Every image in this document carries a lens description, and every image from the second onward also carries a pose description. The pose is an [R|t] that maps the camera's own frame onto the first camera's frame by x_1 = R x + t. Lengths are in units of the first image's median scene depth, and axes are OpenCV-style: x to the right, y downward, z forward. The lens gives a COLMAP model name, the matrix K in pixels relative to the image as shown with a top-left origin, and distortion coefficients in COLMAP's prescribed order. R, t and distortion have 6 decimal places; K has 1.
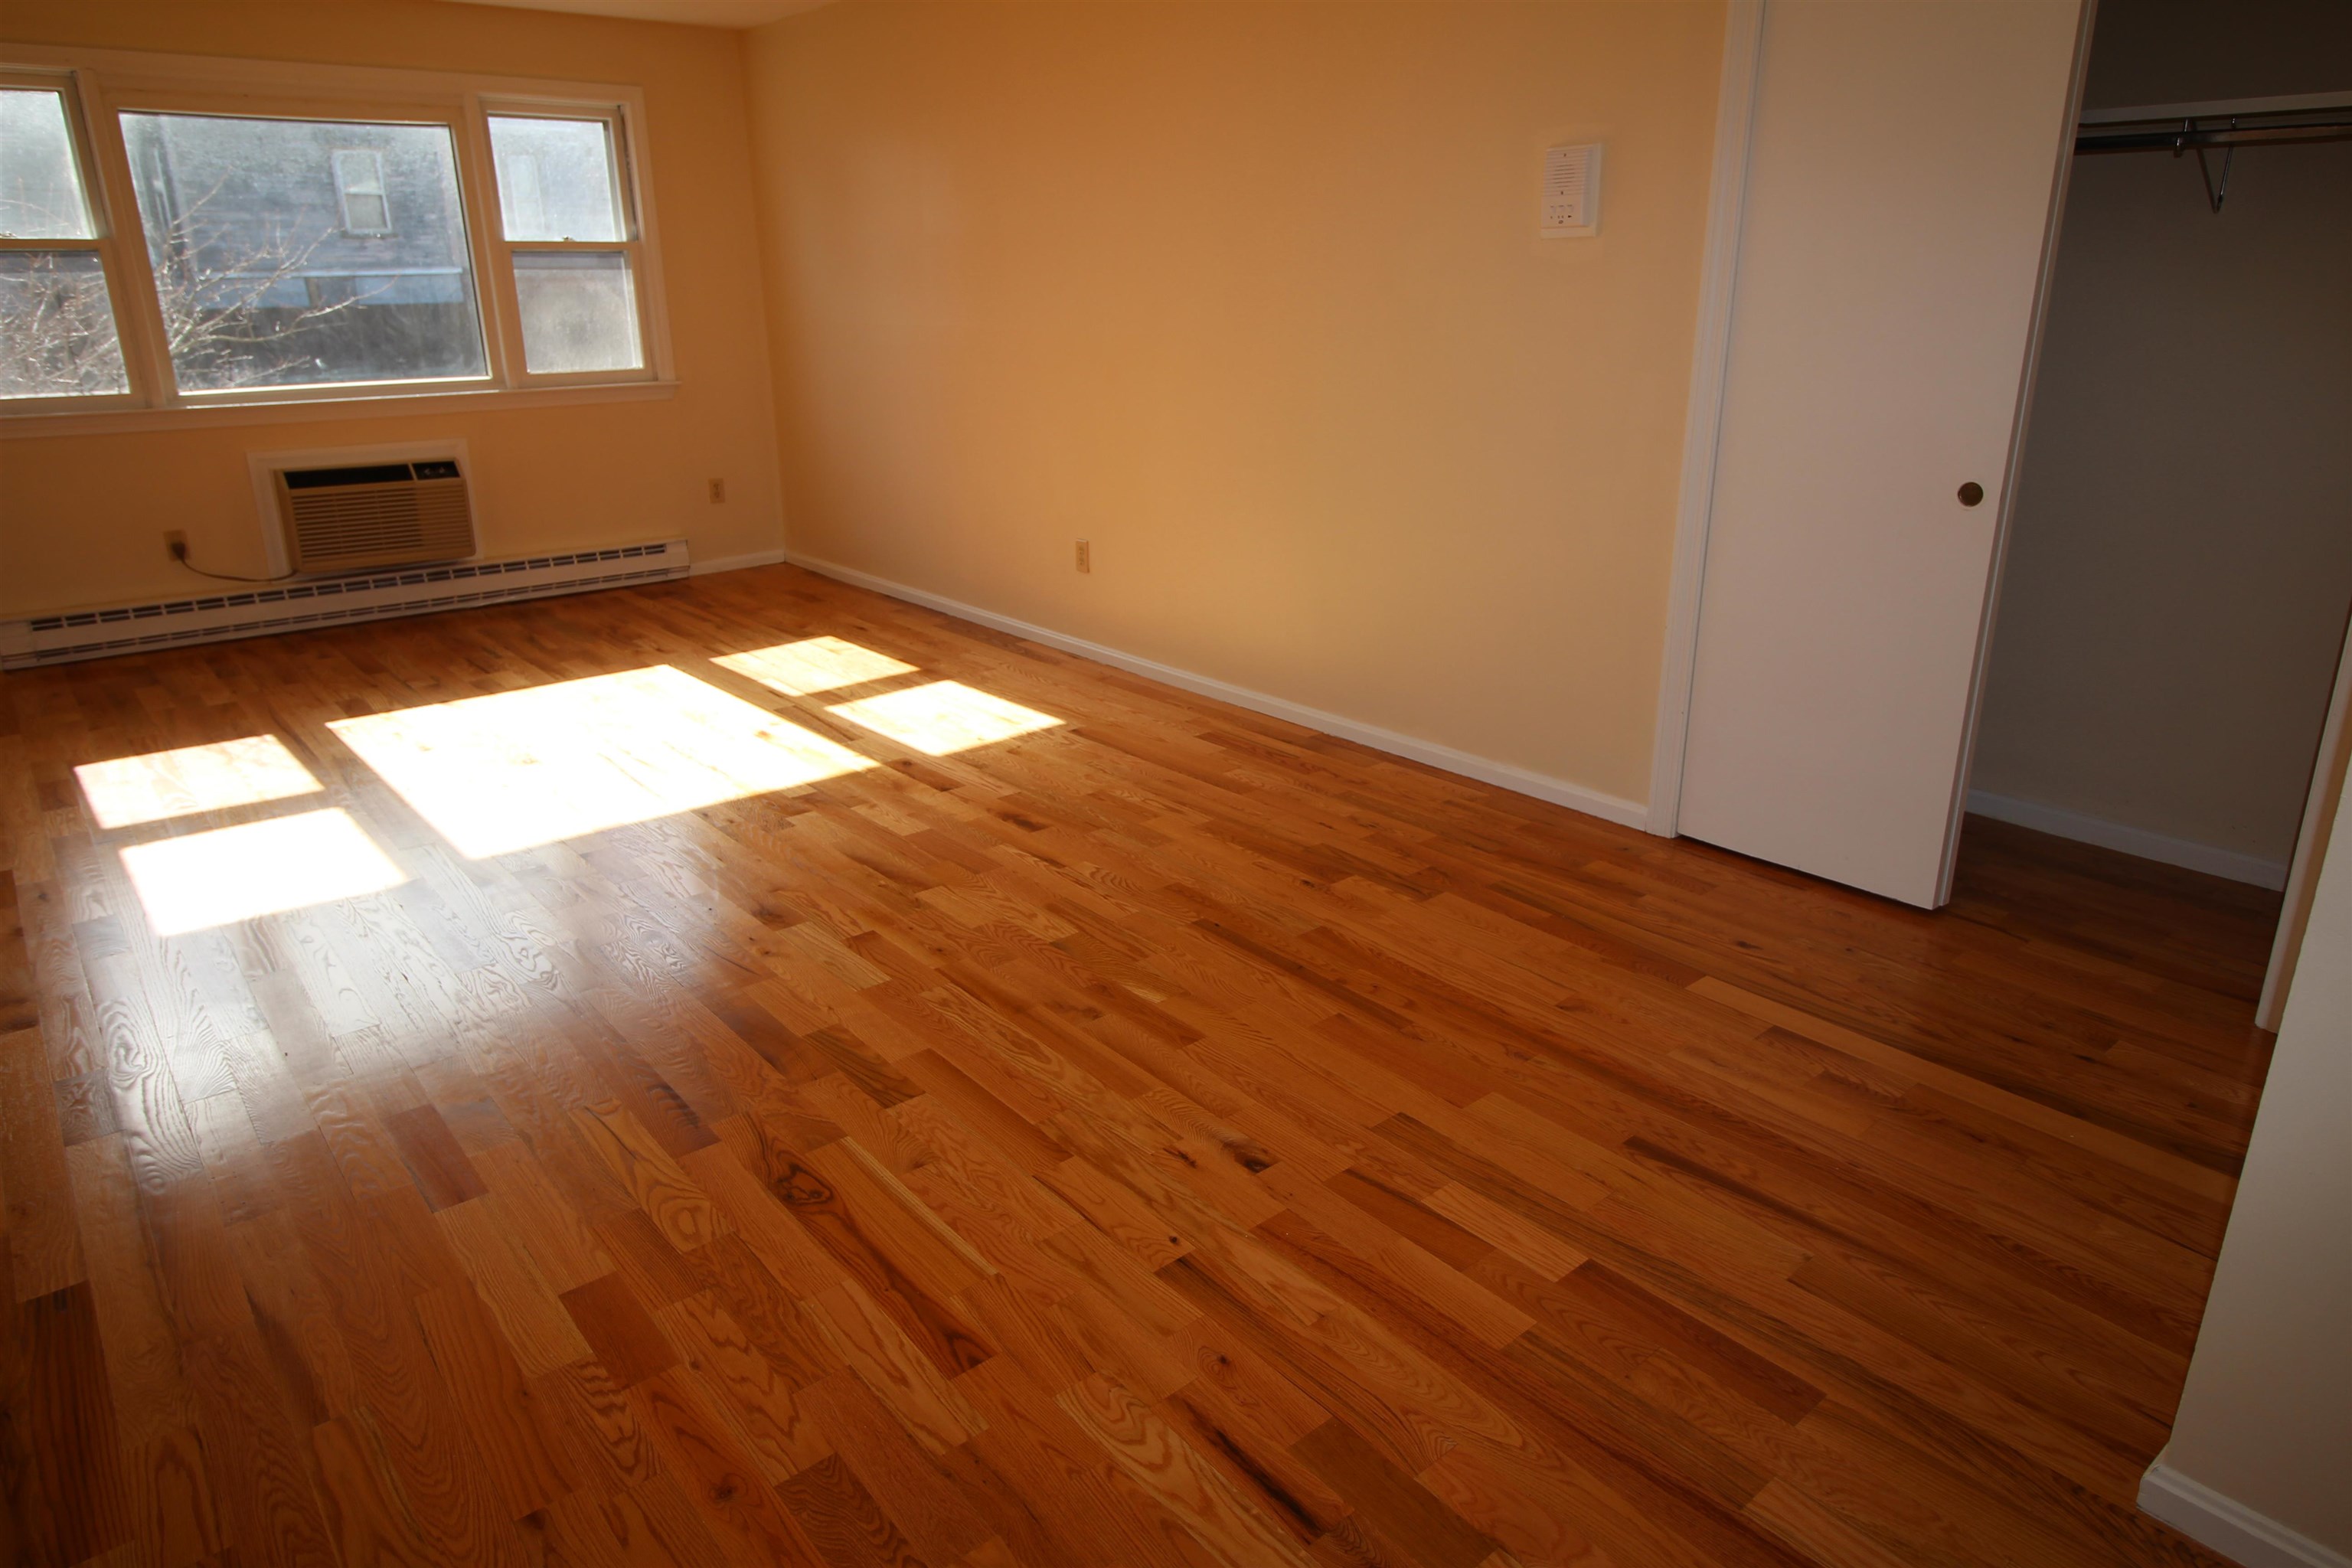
lens RADIAL K [[1461.6, 0, 1175.4], [0, 1461.6, 732.7], [0, 0, 1]] dist [0.010326, -0.013282]
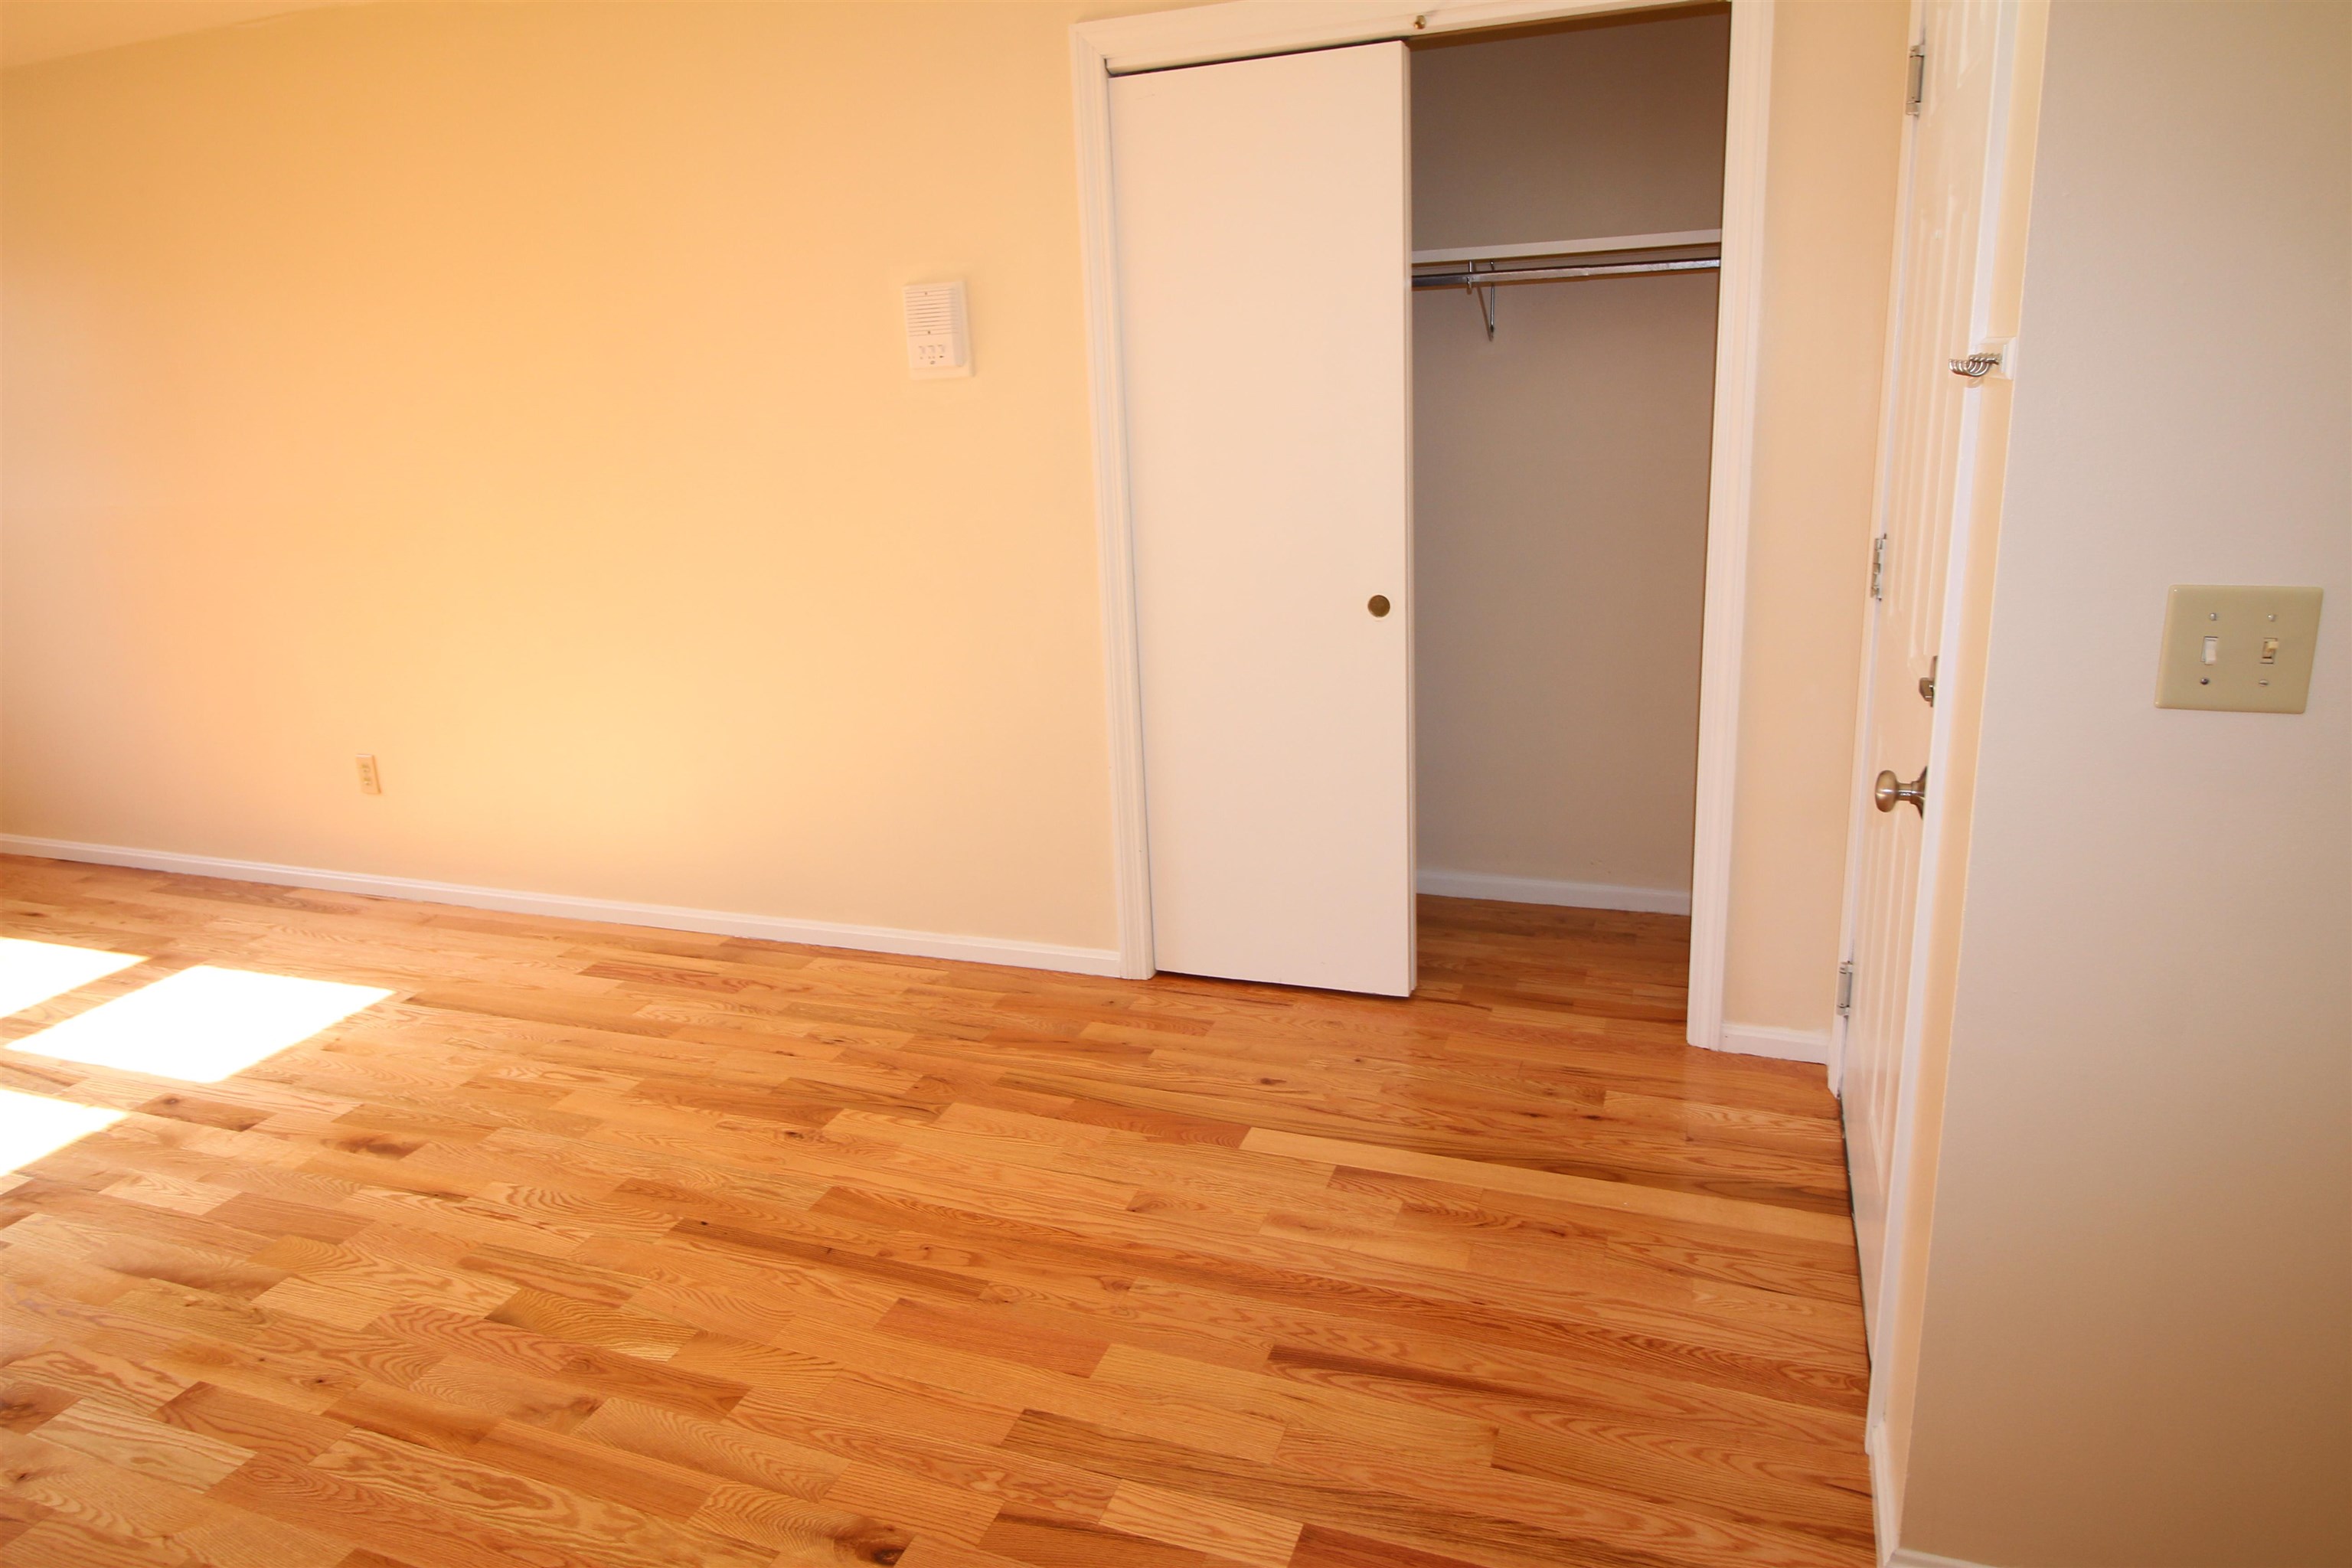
lens RADIAL K [[1461.6, 0, 1175.4], [0, 1461.6, 732.7], [0, 0, 1]] dist [0.010326, -0.013282]
pose [[0.871020, -0.144382, 0.469551, -0.082598], [0.180215, 0.983106, -0.032006, -0.059481], [-0.456998, 0.112498, 0.882325, 0.138494]]
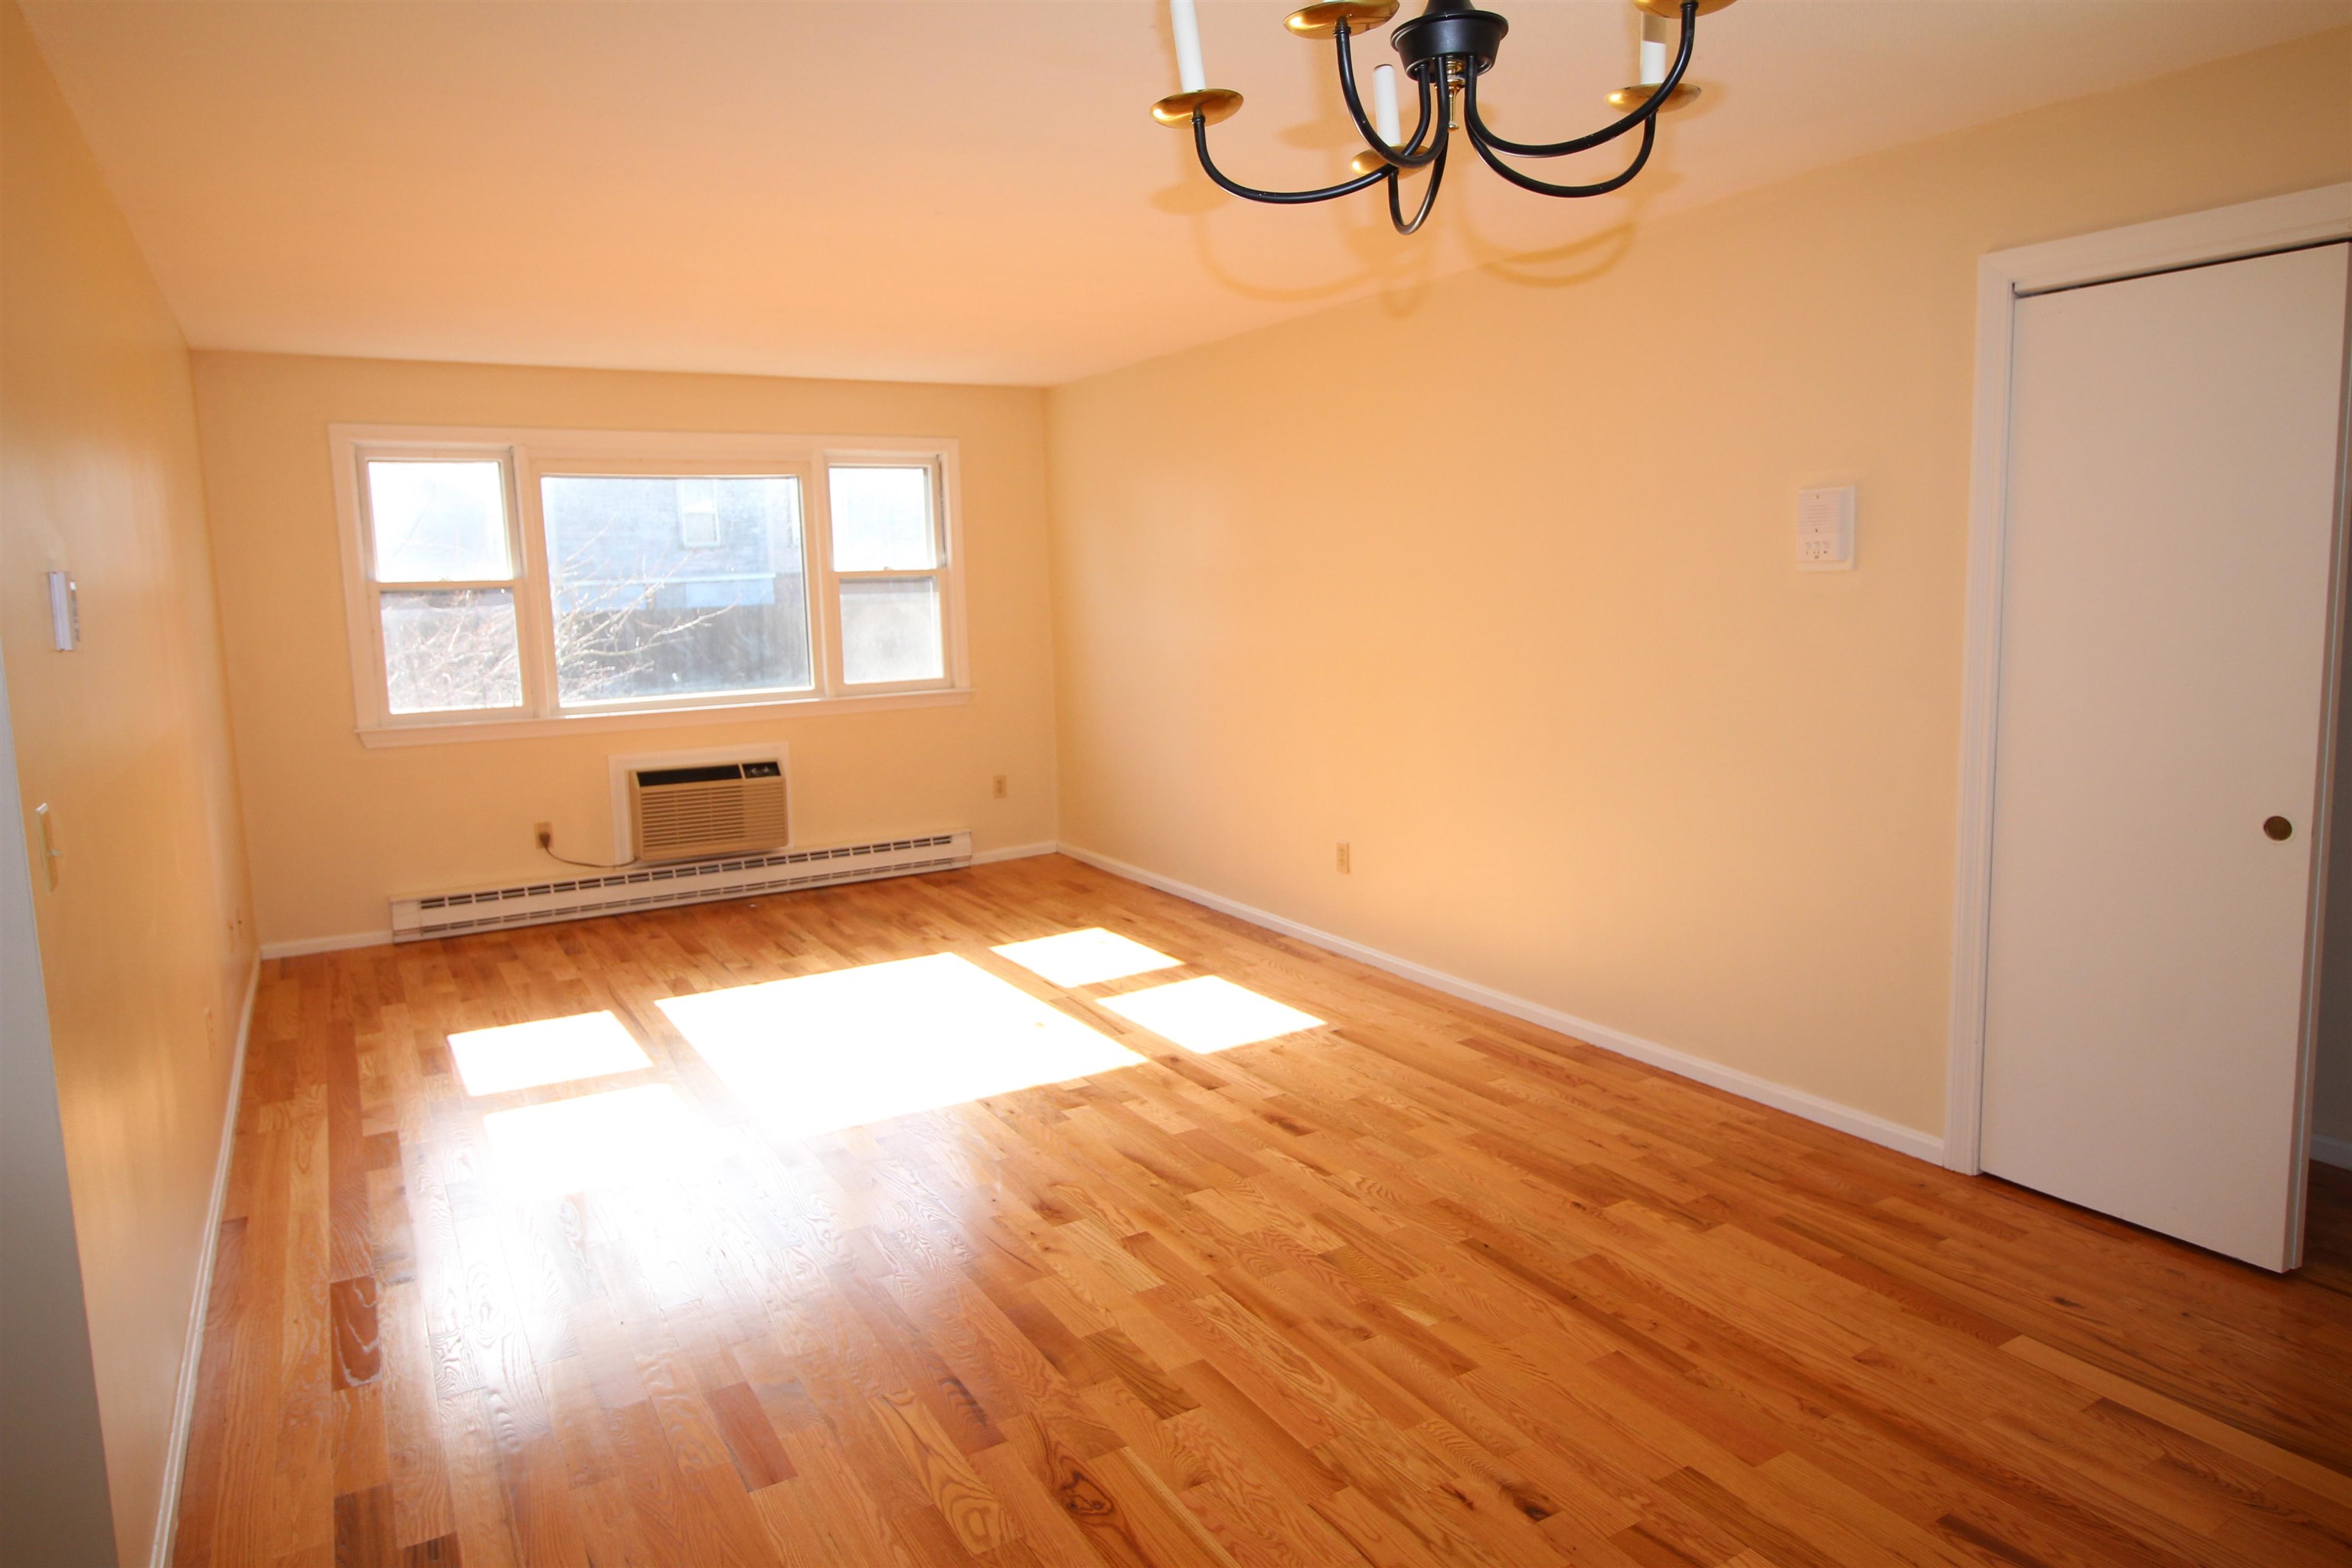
lens RADIAL K [[1461.6, 0, 1175.4], [0, 1461.6, 732.7], [0, 0, 1]] dist [0.010326, -0.013282]
pose [[0.986337, 0.001061, -0.164738, -0.016076], [-0.031666, 0.982553, -0.183267, -0.021629], [0.161669, 0.185979, 0.969162, -0.062223]]
